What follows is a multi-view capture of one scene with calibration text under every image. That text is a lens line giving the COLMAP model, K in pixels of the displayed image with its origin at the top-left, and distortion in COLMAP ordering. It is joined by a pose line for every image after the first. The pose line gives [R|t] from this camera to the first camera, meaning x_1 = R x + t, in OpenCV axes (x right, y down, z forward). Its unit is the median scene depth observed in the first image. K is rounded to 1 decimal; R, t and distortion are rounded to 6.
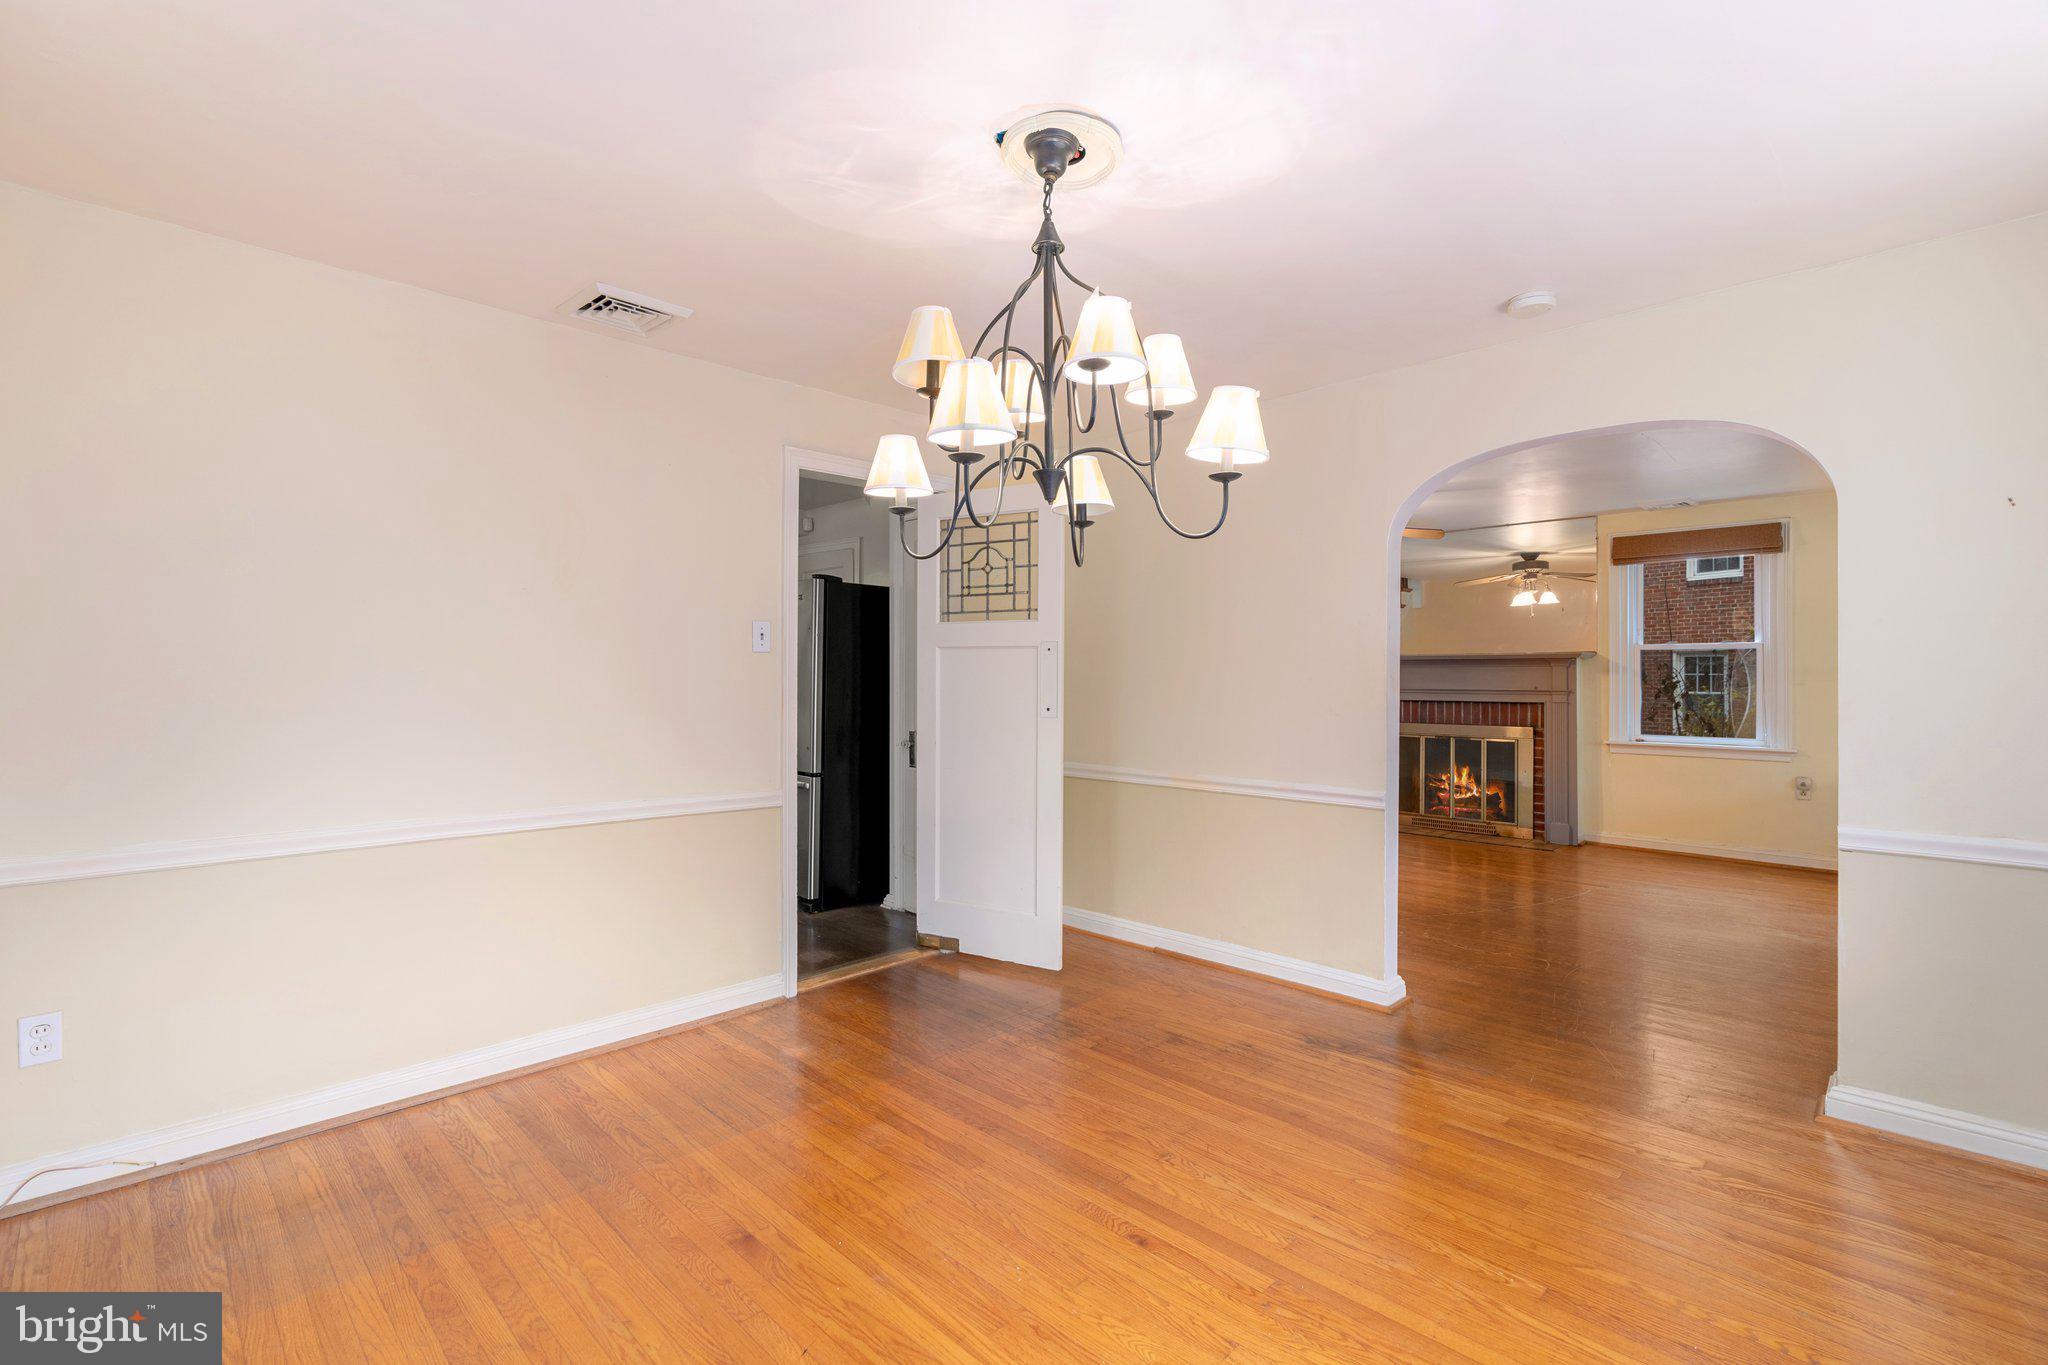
lens RADIAL K [[919.6, 0, 1031.8], [0, 919.6, 670.9], [0, 0, 1]] dist [0.002098, 0.000581]
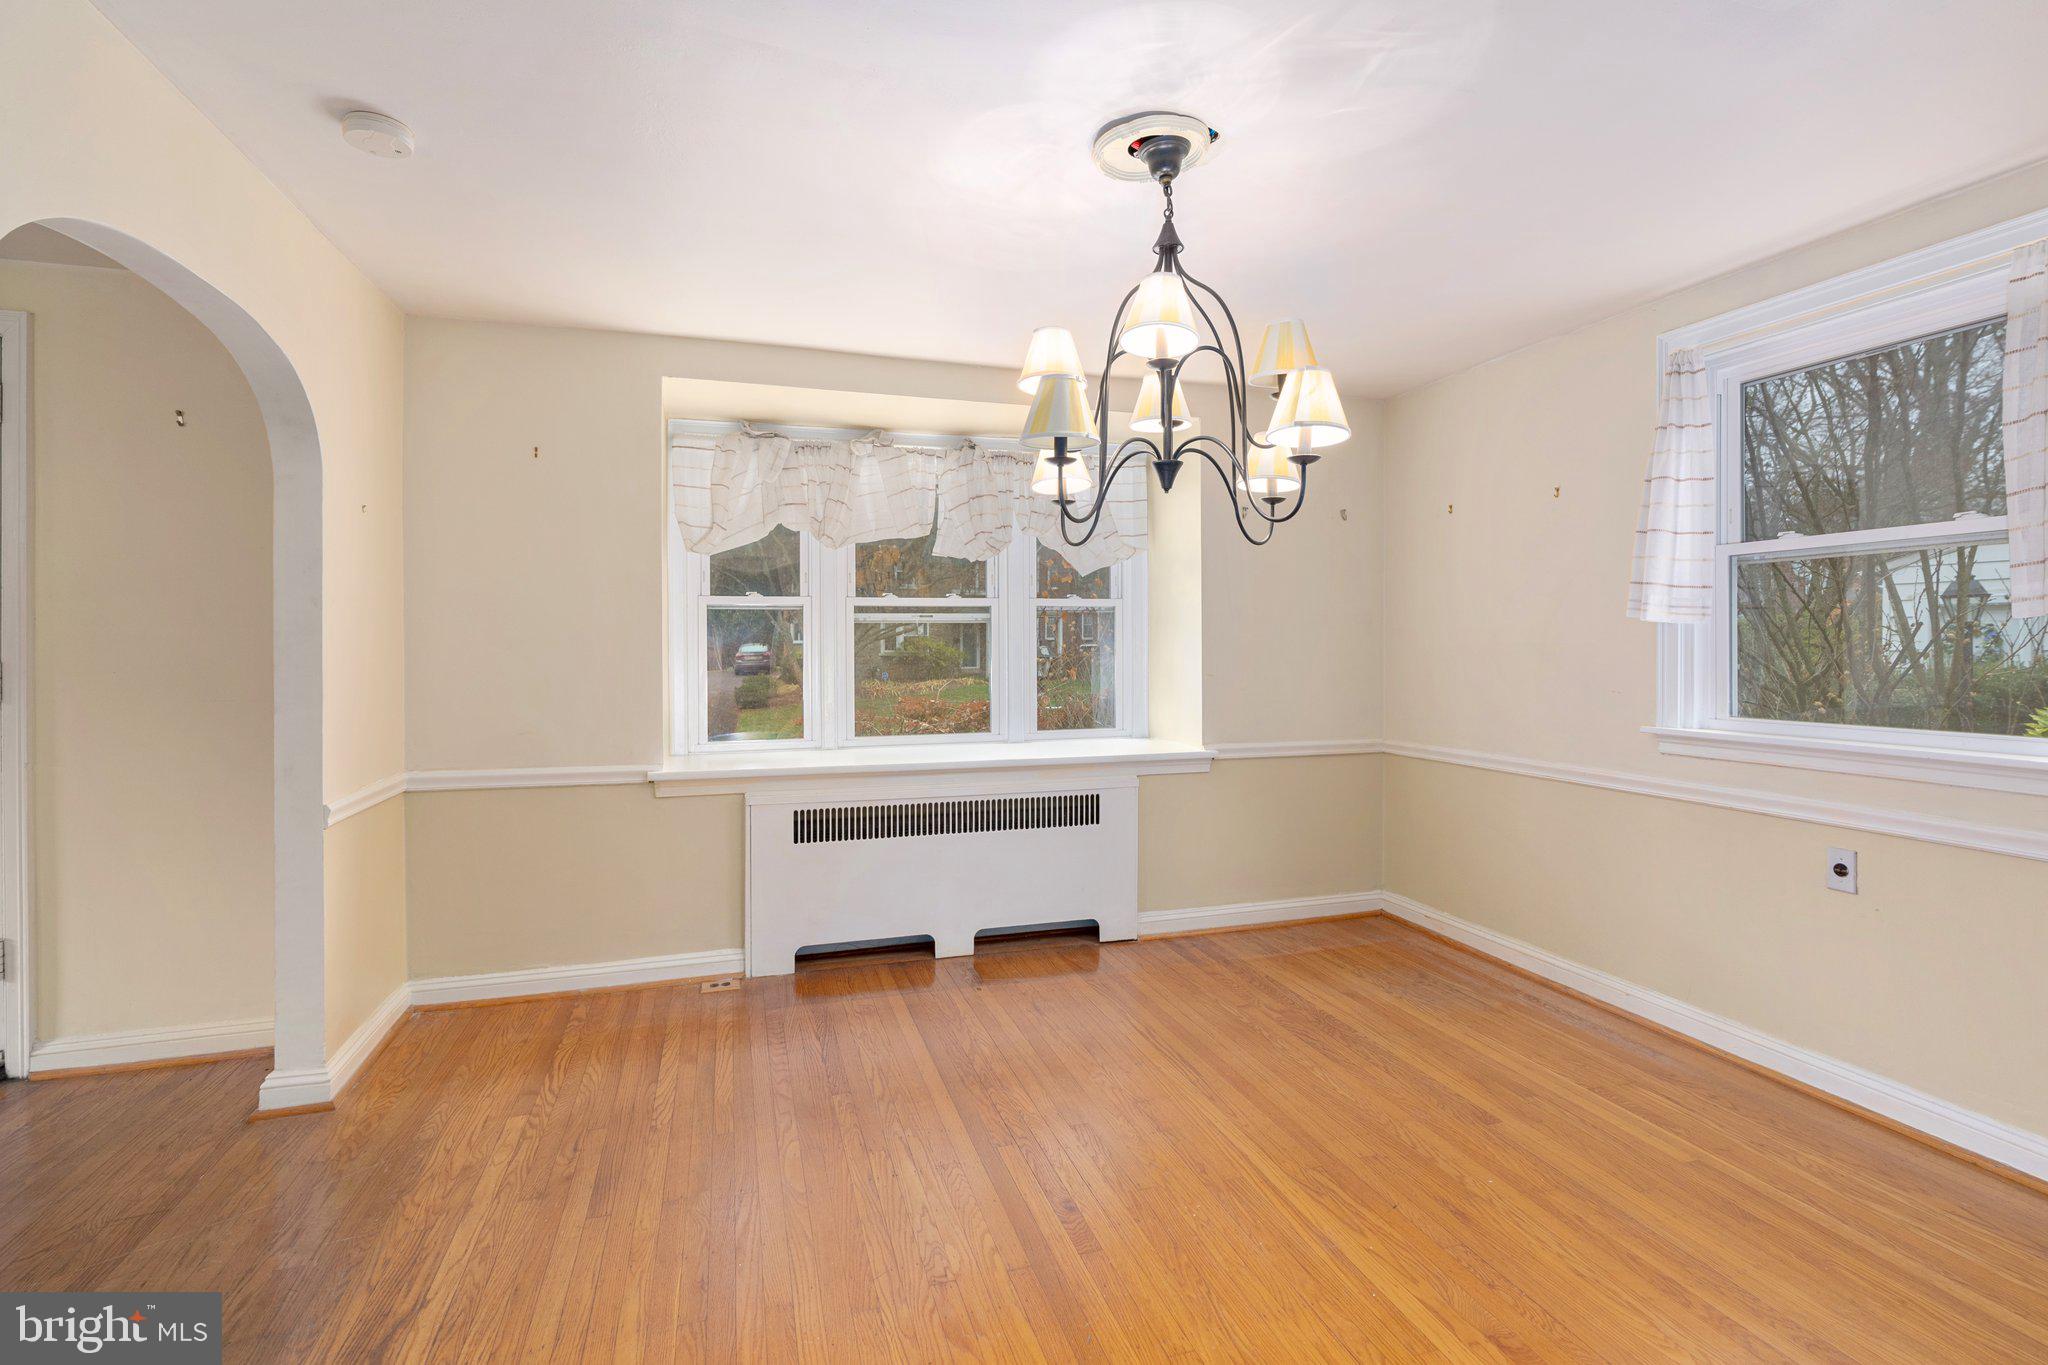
lens RADIAL K [[944.5, 0, 1020.9], [0, 944.5, 659.3], [0, 0, 1]] dist [0.000298, 0.000398]
pose [[-0.876882, -0.004955, 0.480679, -0.104629], [-0.001098, 0.999965, 0.008305, 0.000231], [-0.480704, 0.006755, -0.876857, 0.595094]]
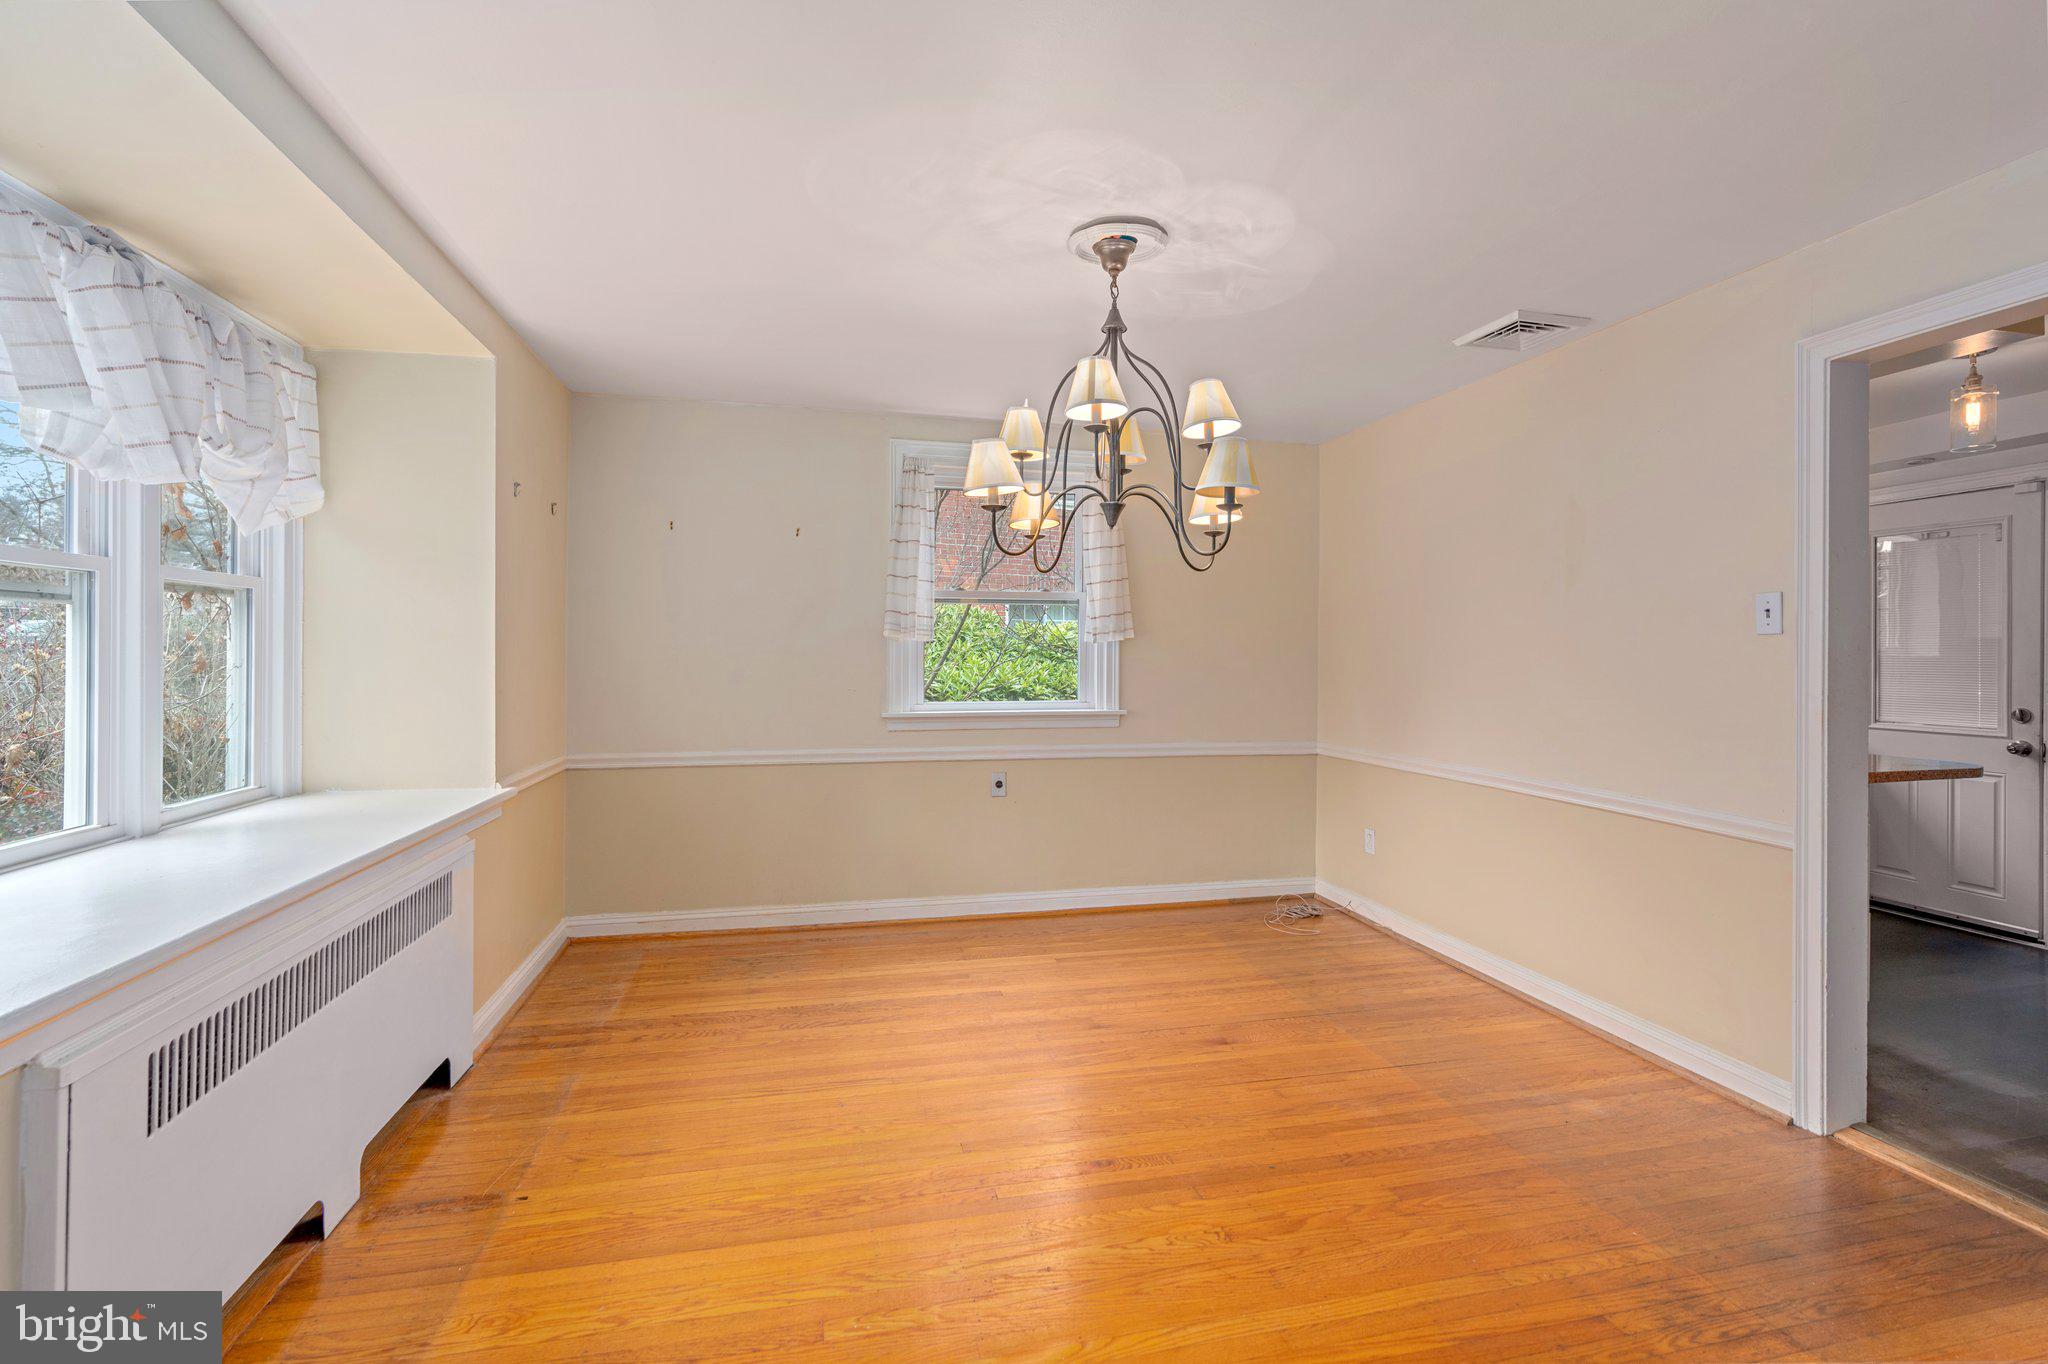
lens RADIAL K [[944.5, 0, 1020.9], [0, 944.5, 658.8], [0, 0, 1]] dist [0.000298, 0.000398]
pose [[-0.534260, -0.003244, -0.845314, 0.351428], [-0.001421, 0.999995, -0.002939, 0.001402], [0.845319, -0.000369, -0.534262, 0.469361]]
